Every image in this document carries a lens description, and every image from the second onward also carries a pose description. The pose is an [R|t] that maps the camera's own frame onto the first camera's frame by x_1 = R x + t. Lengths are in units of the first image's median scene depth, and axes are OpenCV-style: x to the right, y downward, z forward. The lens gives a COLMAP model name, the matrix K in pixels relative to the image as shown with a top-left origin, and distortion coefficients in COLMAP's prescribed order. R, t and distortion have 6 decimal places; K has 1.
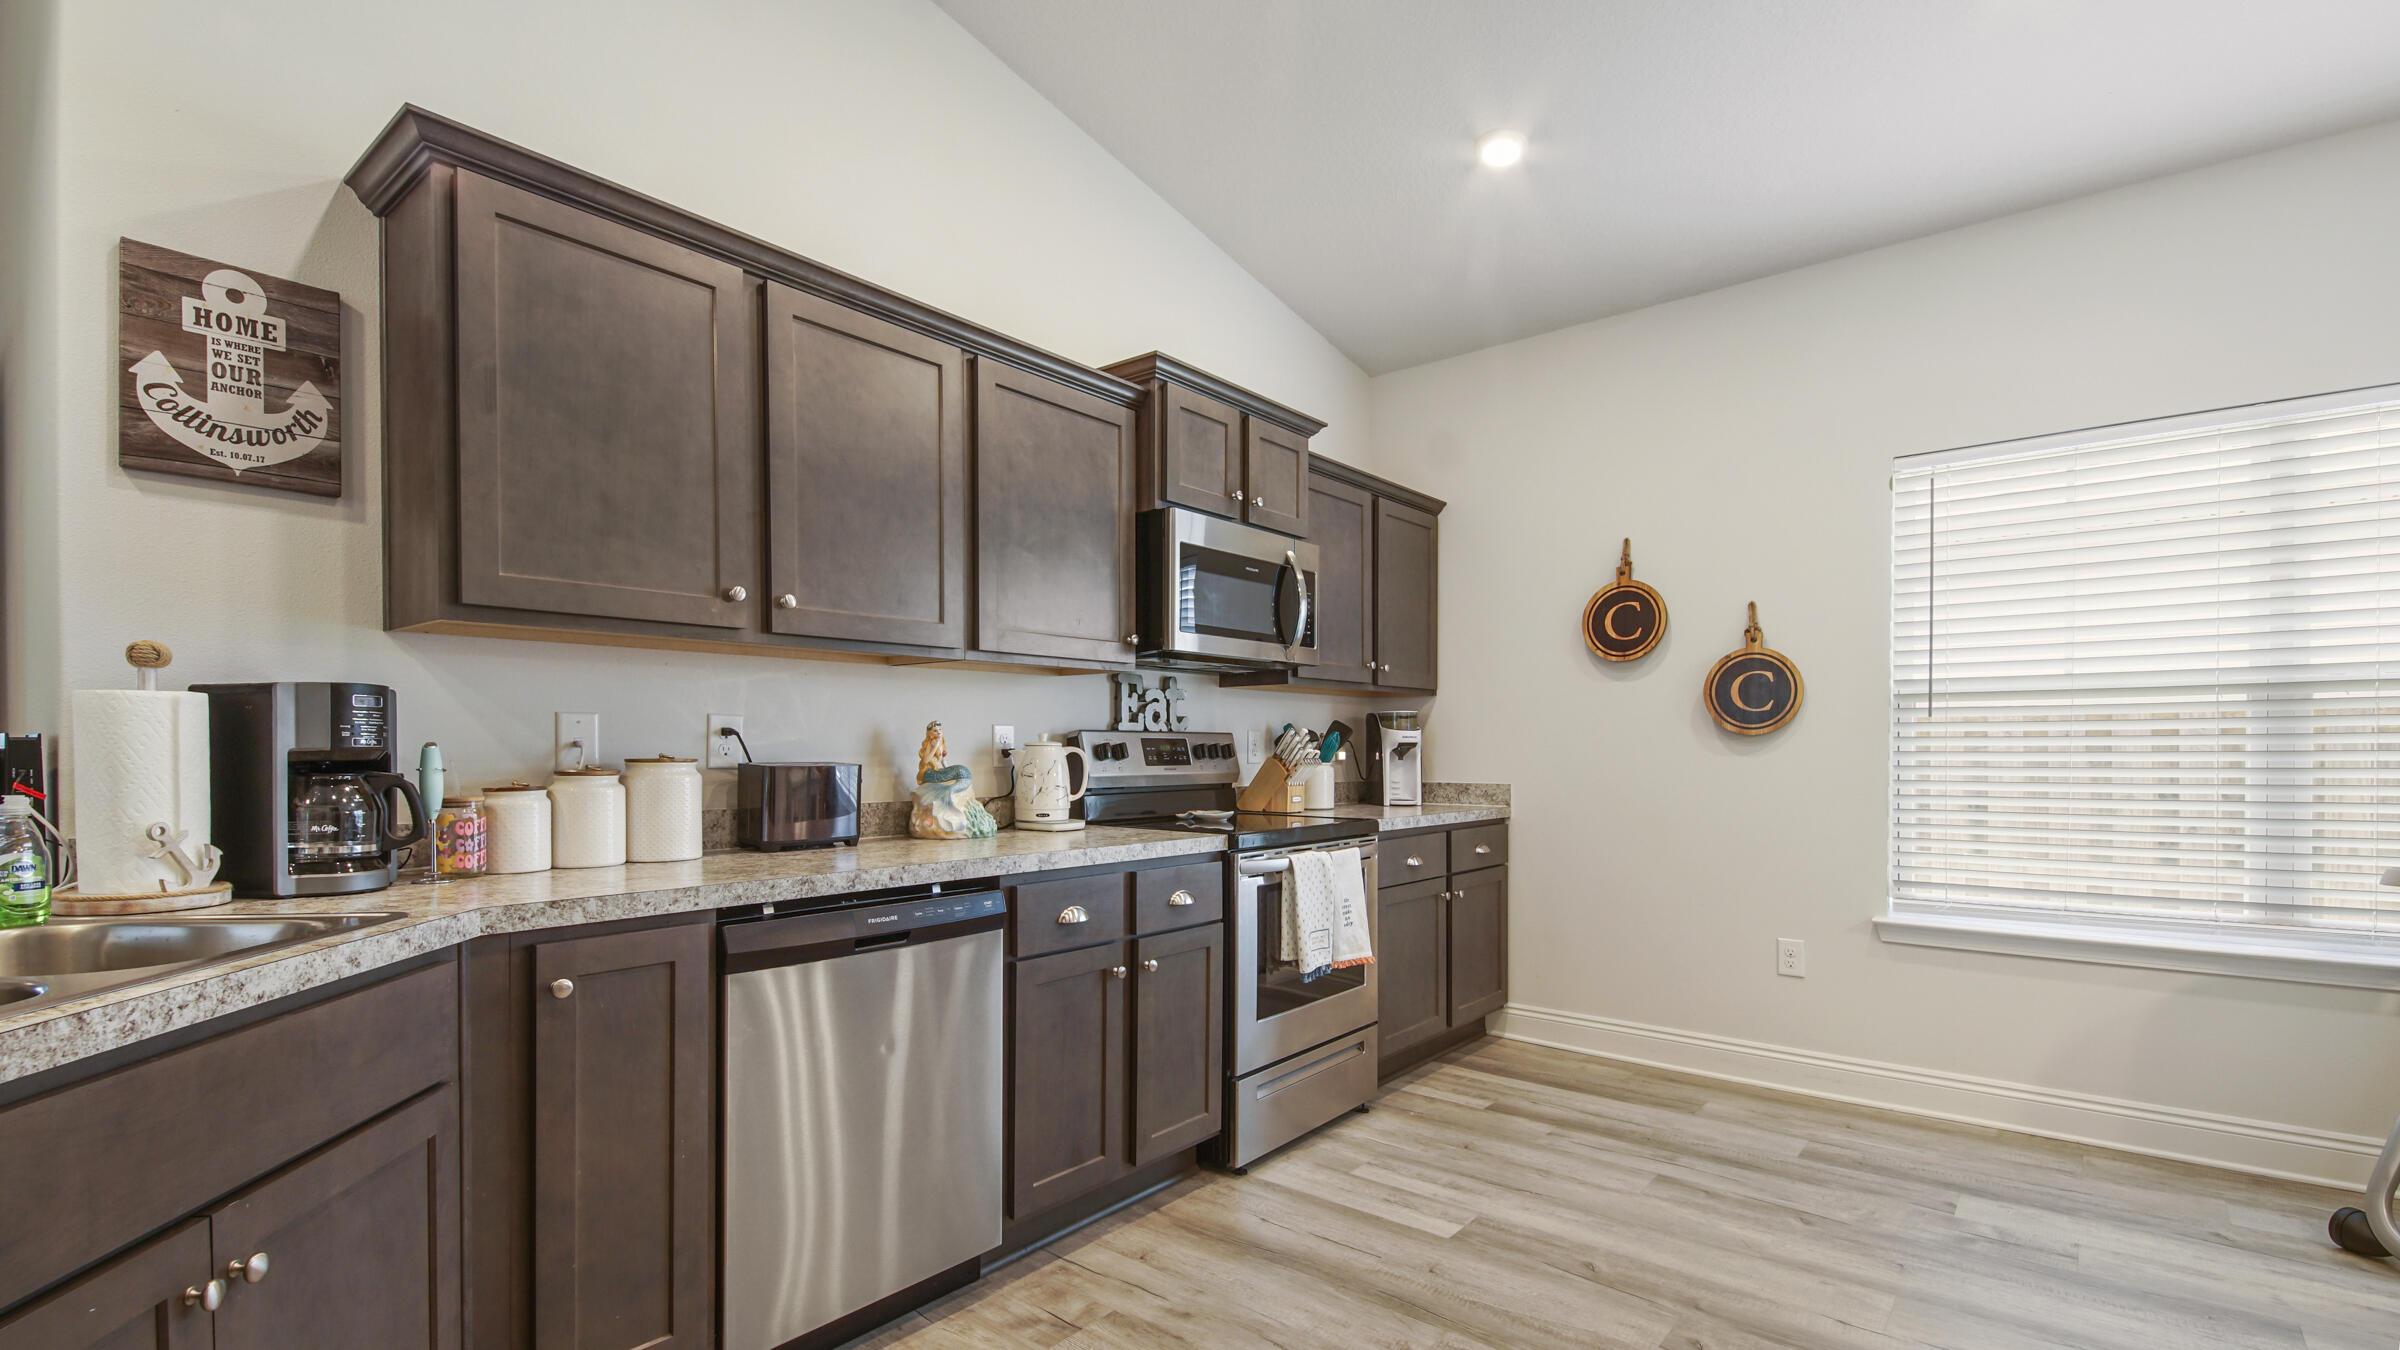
lens RADIAL K [[1062.6, 0, 1194.3], [0, 1062.6, 756.9], [0, 0, 1]] dist [0.027809, -0.016894]
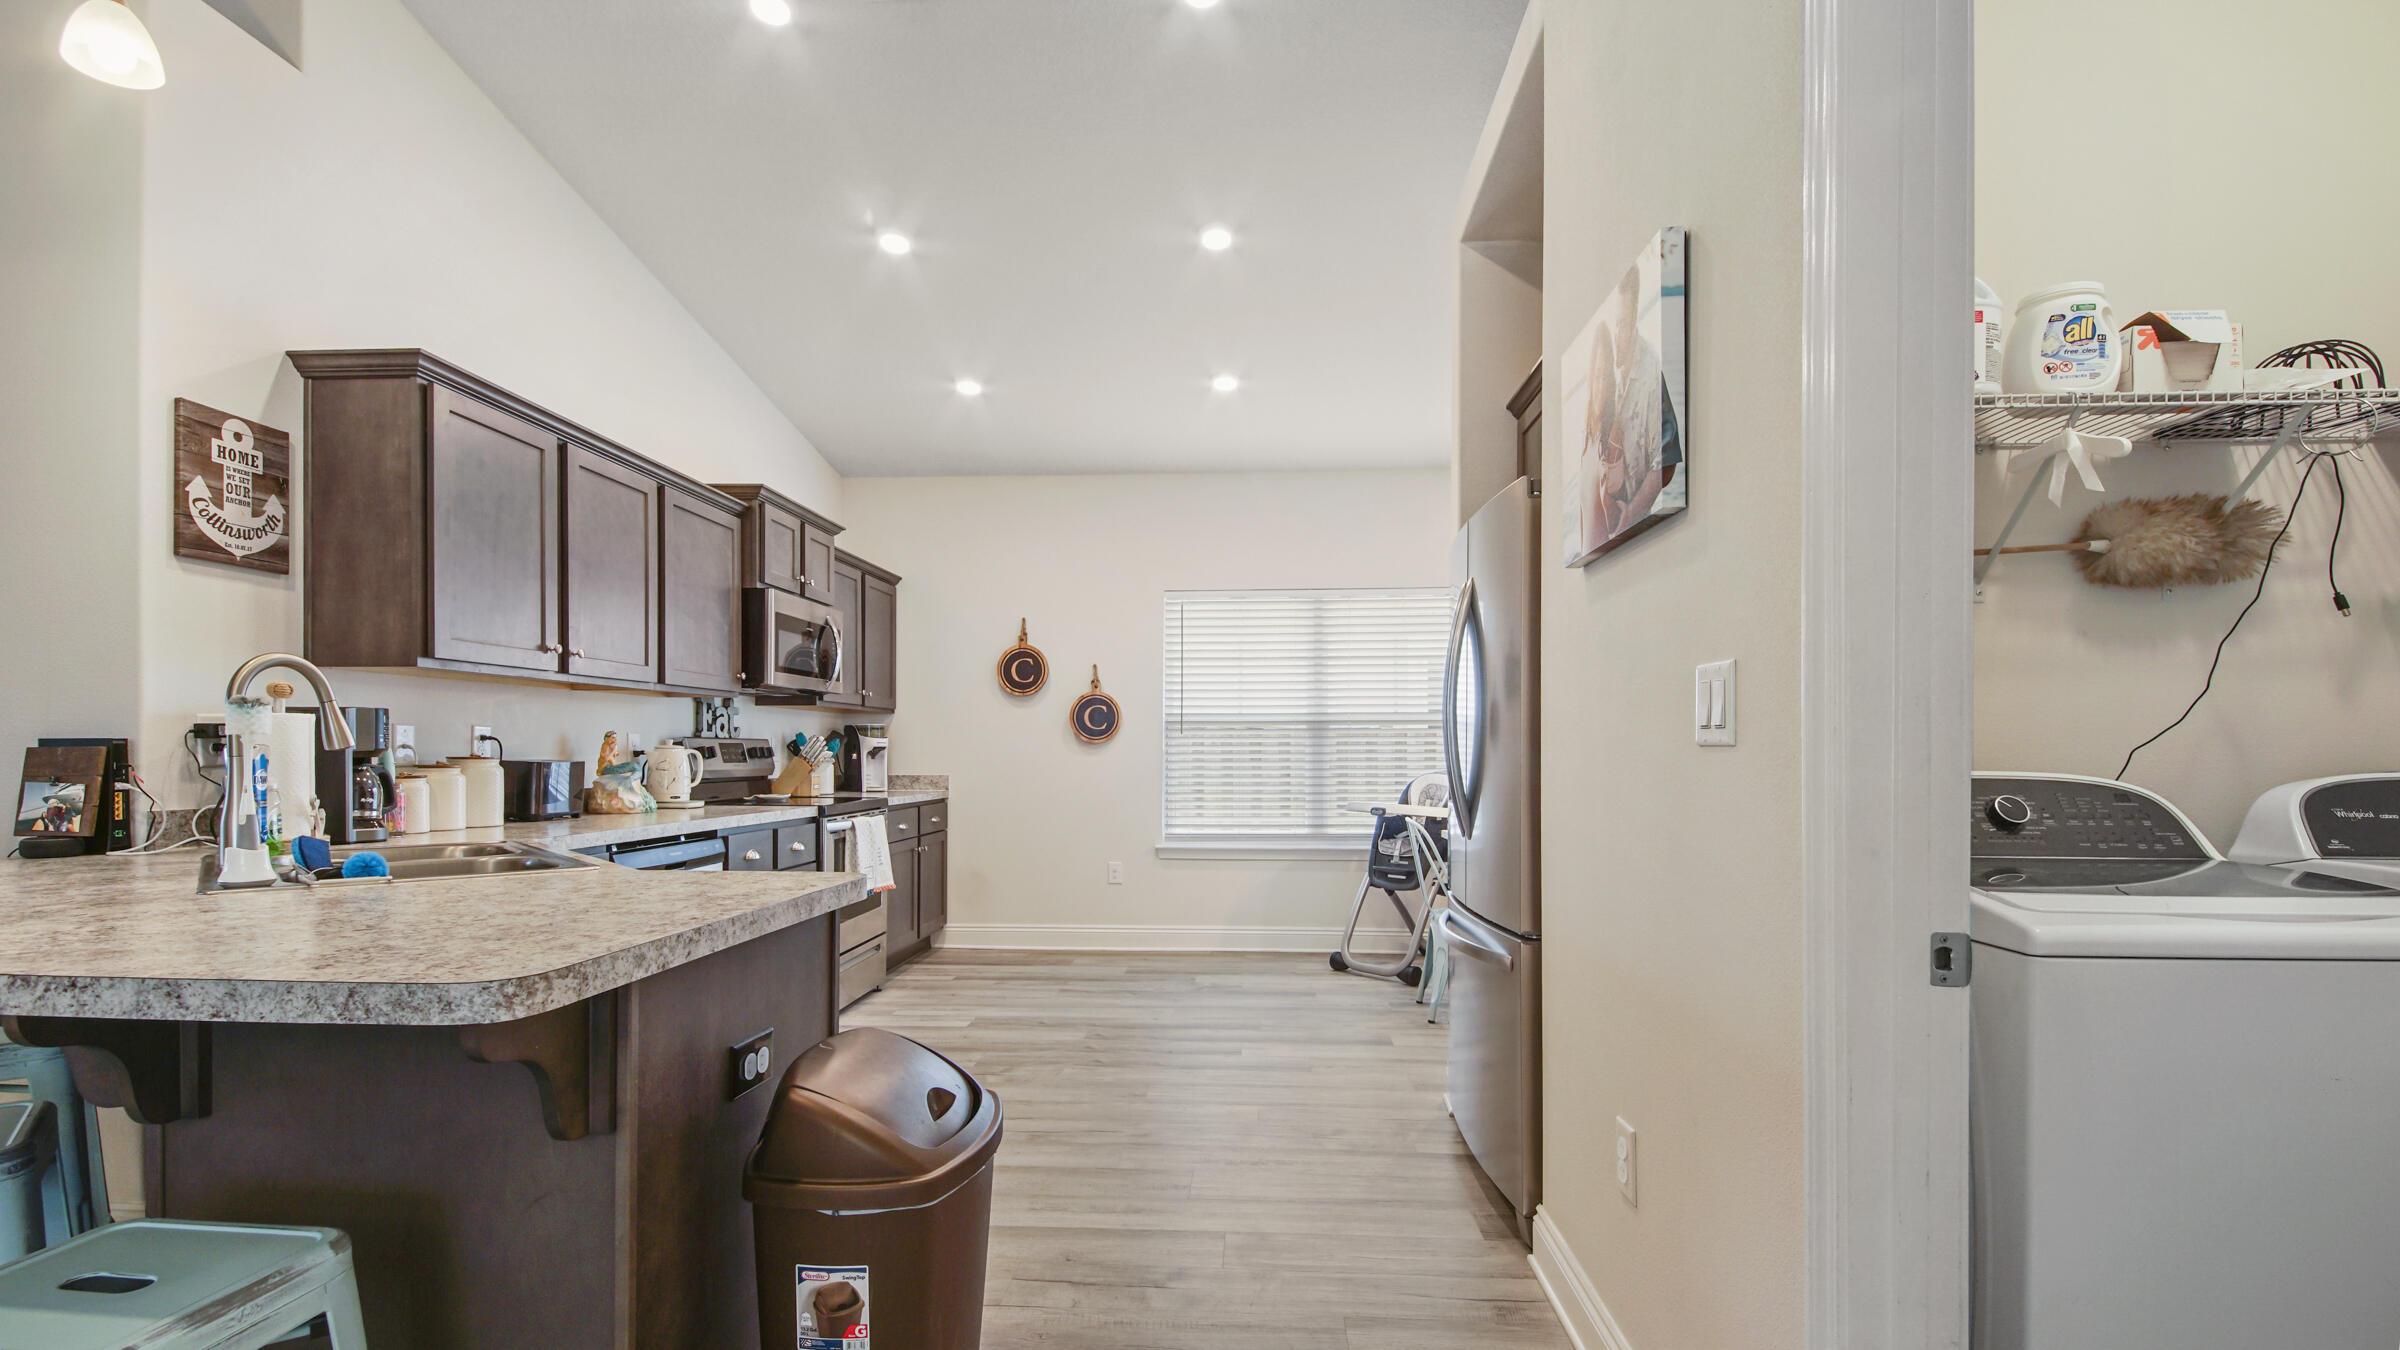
lens RADIAL K [[1062.6, 0, 1194.3], [0, 1062.6, 756.9], [0, 0, 1]] dist [0.027809, -0.016894]
pose [[0.808375, -0.002158, 0.588665, -0.418260], [0.004031, 0.999990, -0.001871, 0.006225], [-0.588655, 0.003885, 0.808375, -0.551801]]
